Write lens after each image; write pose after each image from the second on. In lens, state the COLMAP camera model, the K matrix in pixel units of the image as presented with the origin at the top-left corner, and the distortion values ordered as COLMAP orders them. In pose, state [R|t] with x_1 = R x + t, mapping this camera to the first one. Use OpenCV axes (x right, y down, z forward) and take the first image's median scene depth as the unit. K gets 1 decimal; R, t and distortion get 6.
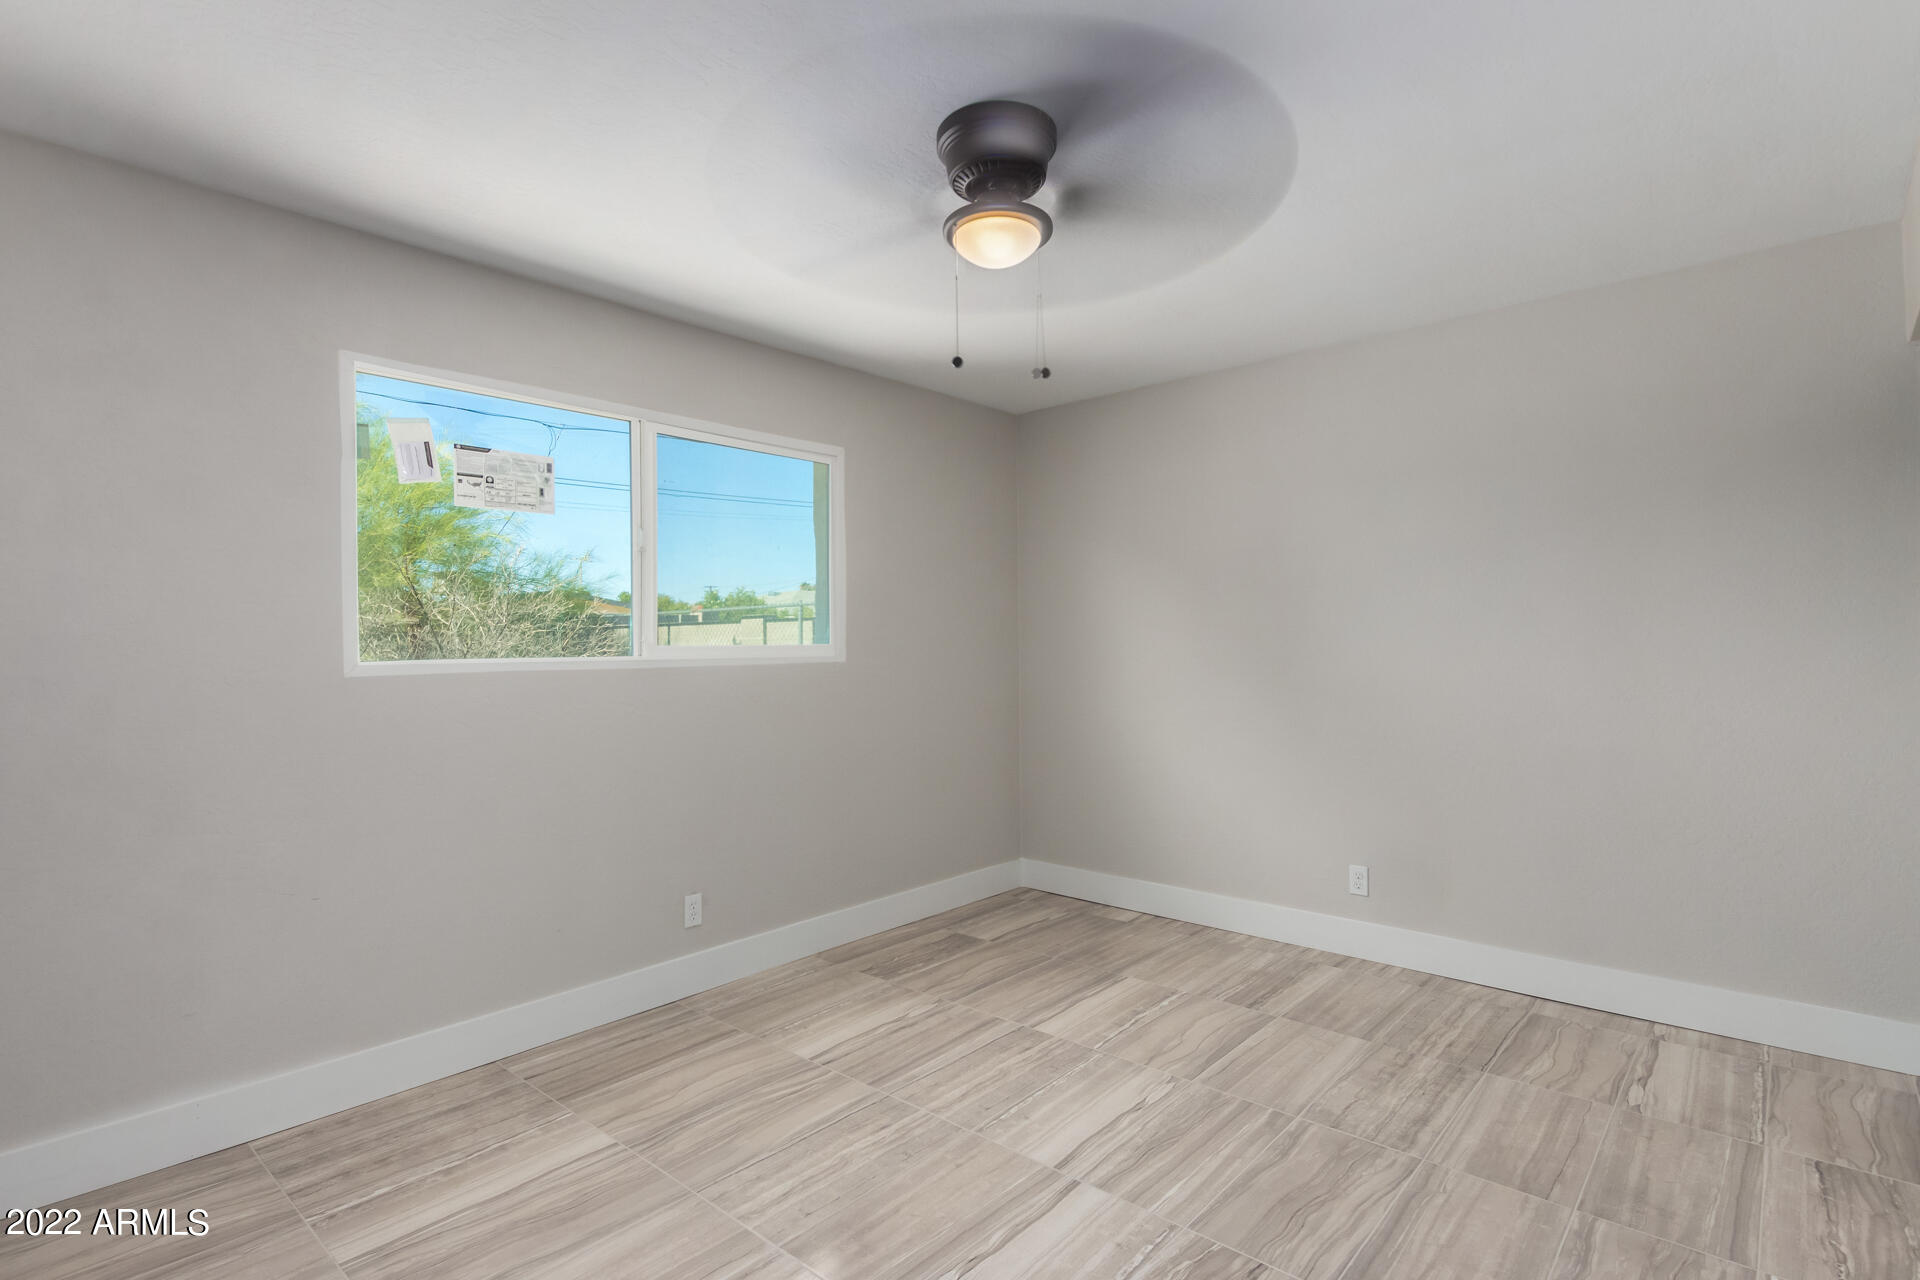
lens RADIAL K [[934.0, 0, 967.6], [0, 934.0, 650.8], [0, 0, 1]] dist [0.008645, -0.000916]
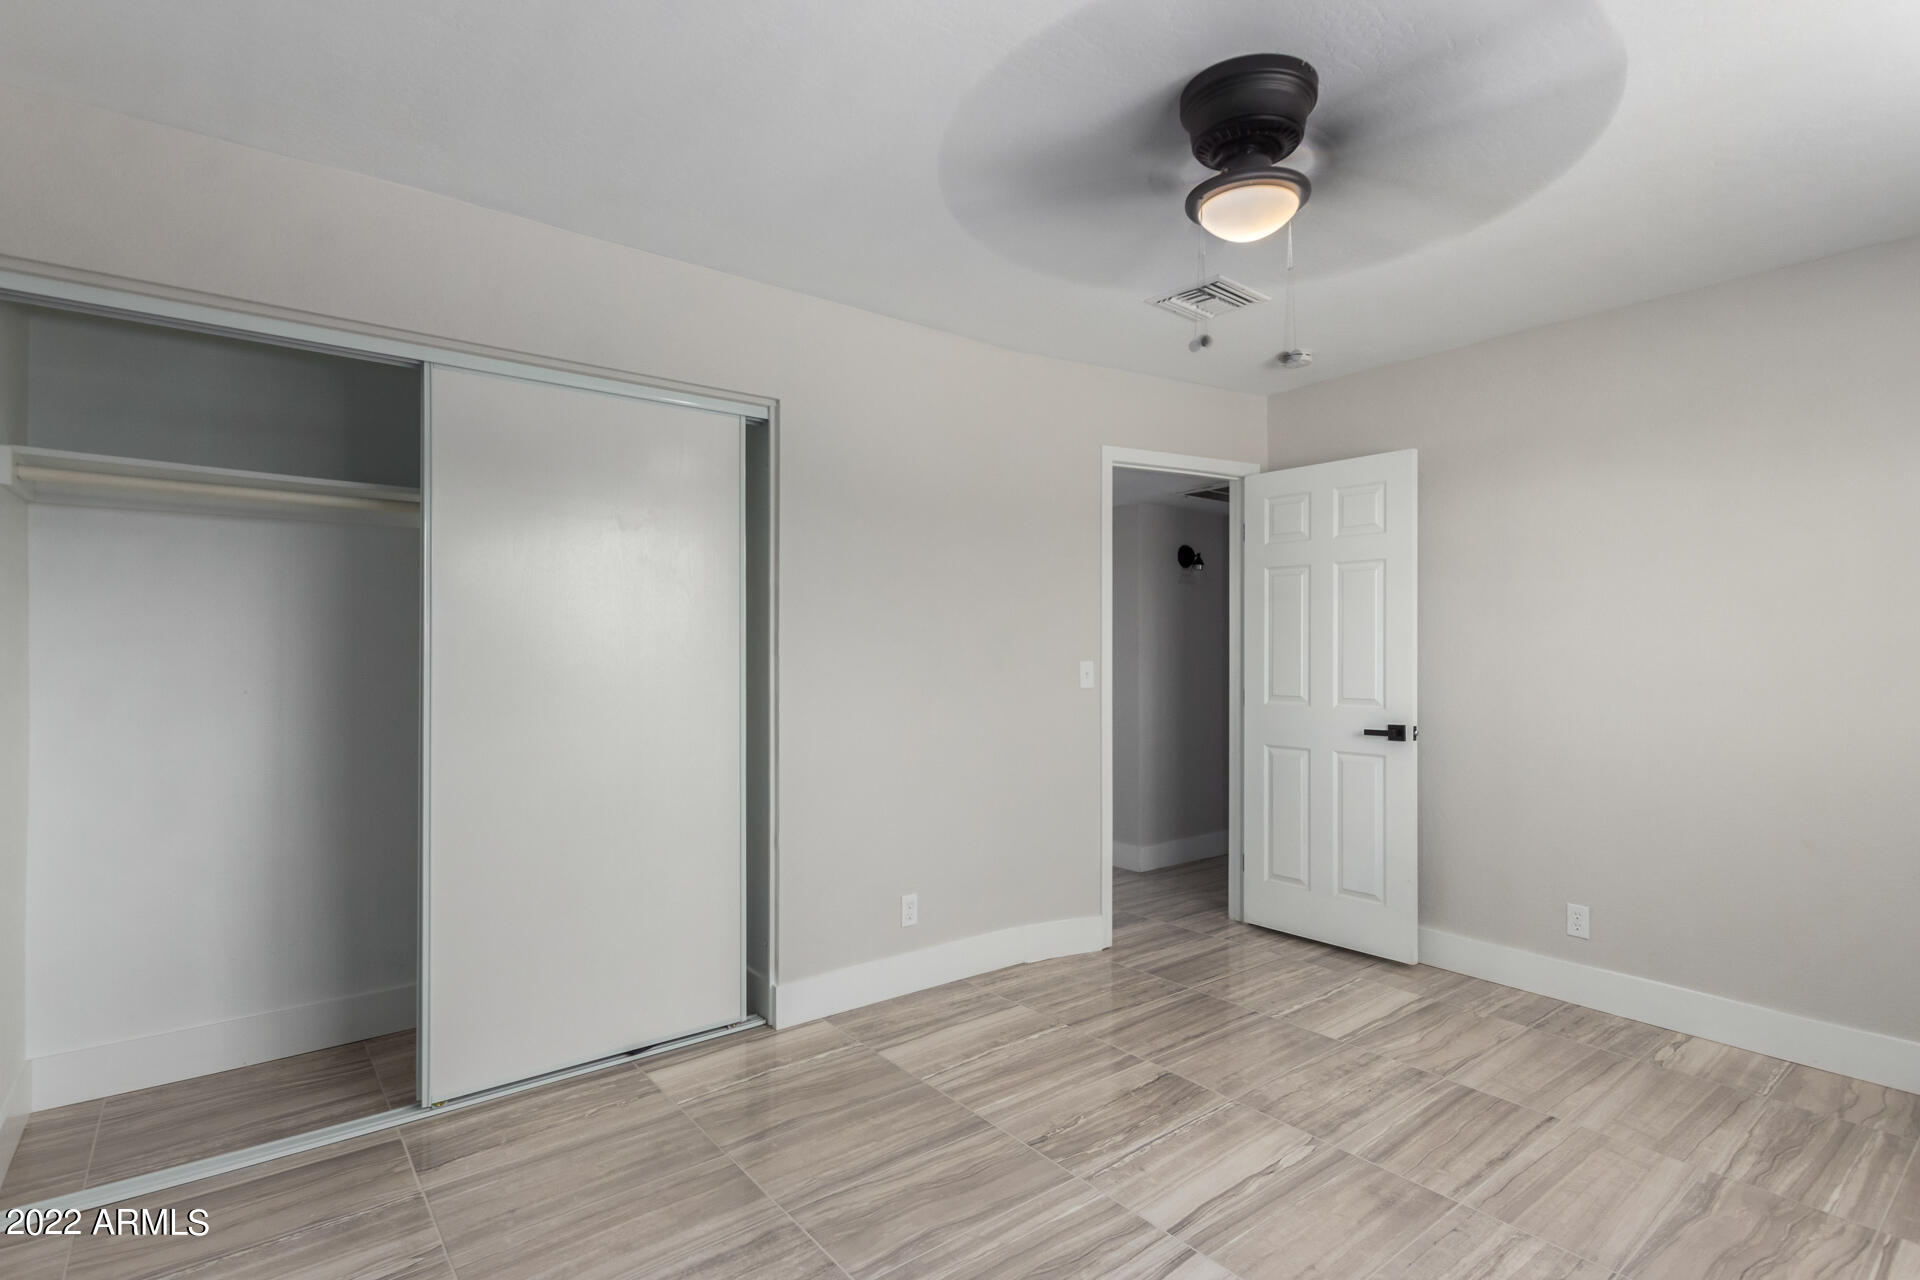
lens RADIAL K [[928.1, 0, 962.0], [0, 928.1, 650.7], [0, 0, 1]] dist [0.012489, -0.003288]
pose [[-0.984064, 0.008925, 0.177592, 0.119934], [0.009481, 0.999952, 0.002283, -0.011068], [-0.177563, 0.003930, -0.984102, 1.538763]]
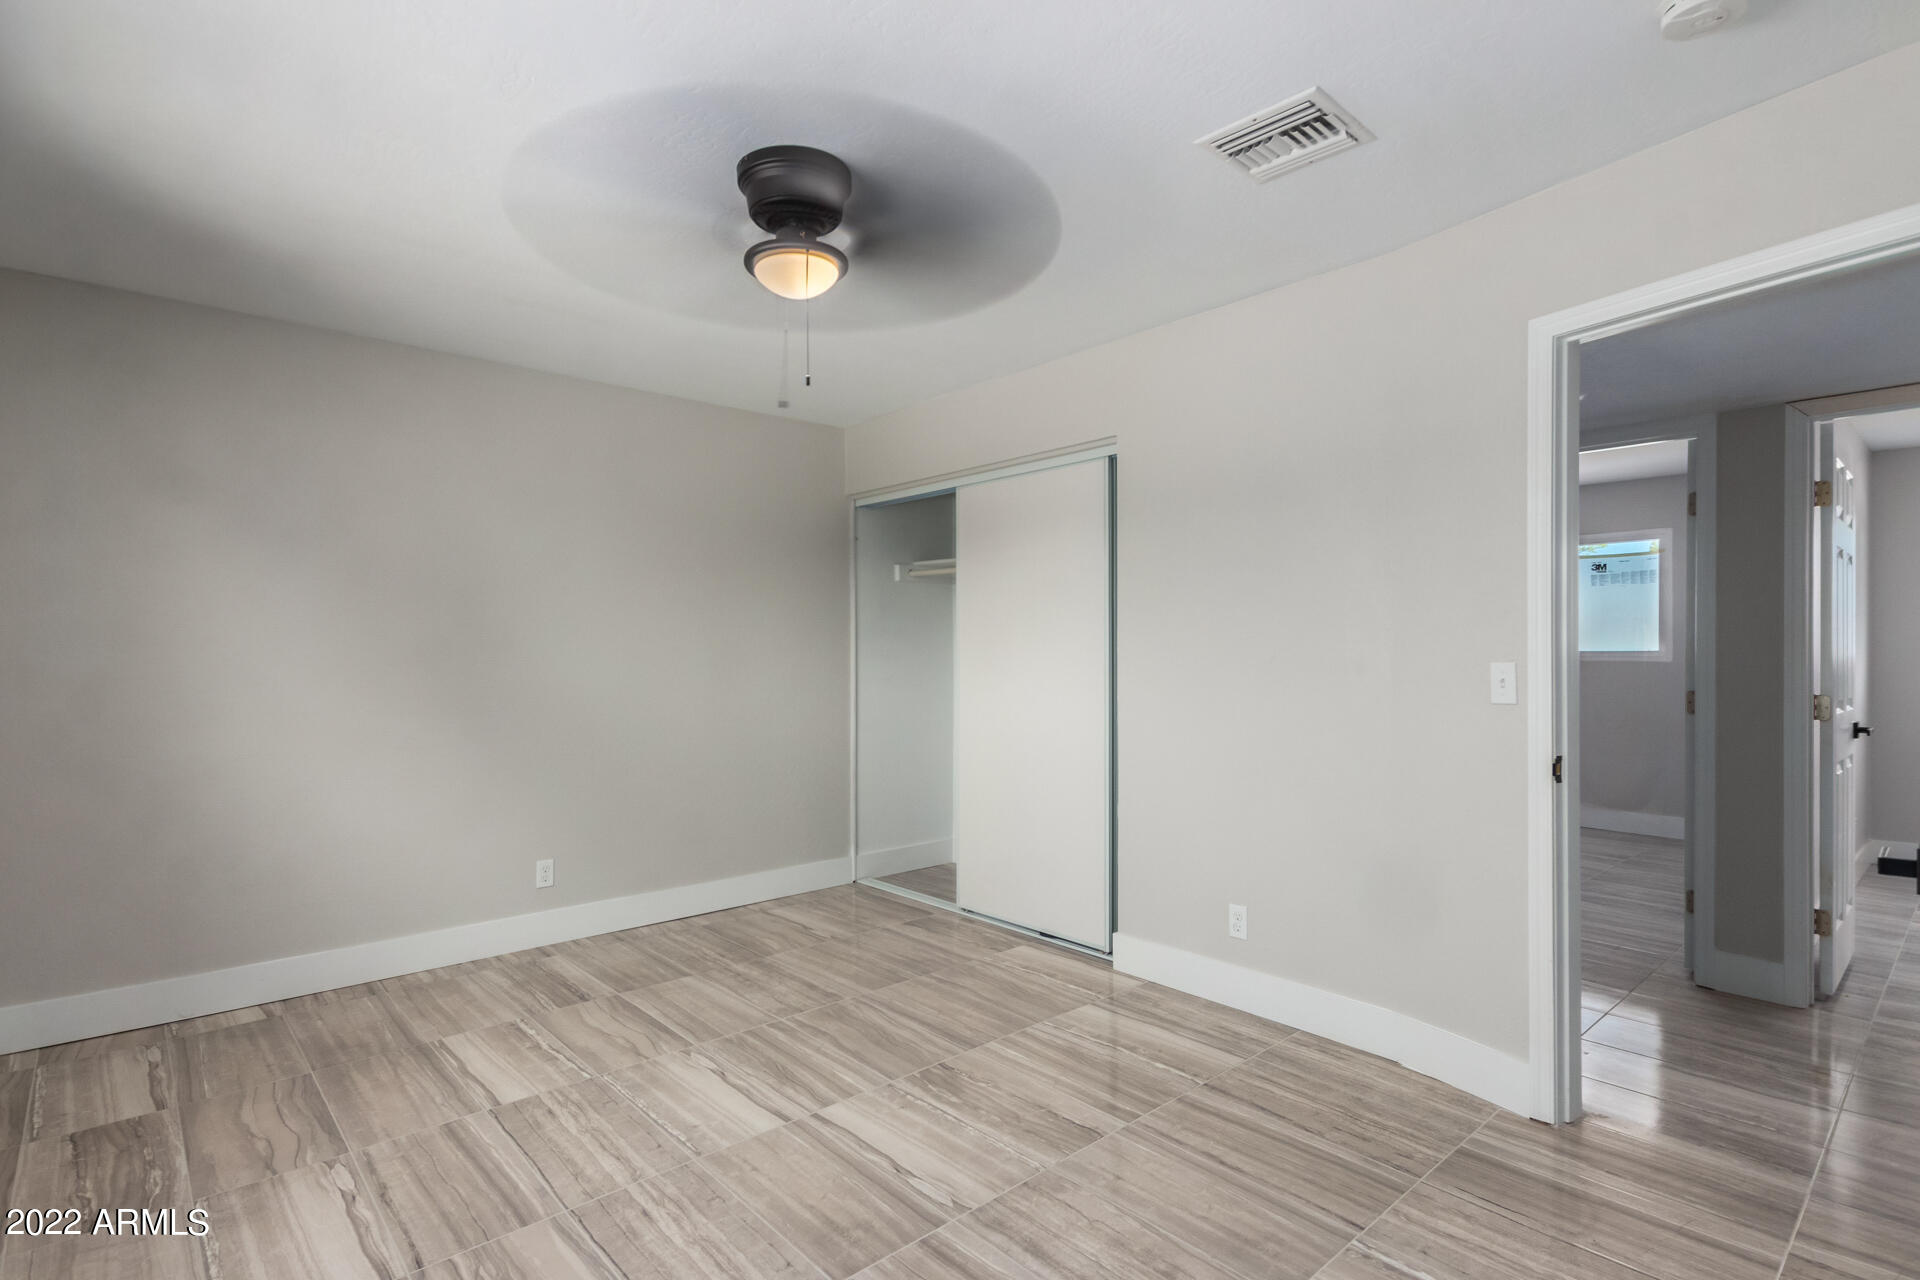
lens RADIAL K [[928.1, 0, 962.0], [0, 928.1, 650.7], [0, 0, 1]] dist [0.012489, -0.003288]
pose [[0.113670, 0.010216, 0.993466, -0.800720], [0.006465, 0.999918, -0.011022, 0.005972], [-0.993497, 0.007676, 0.113595, 0.539862]]
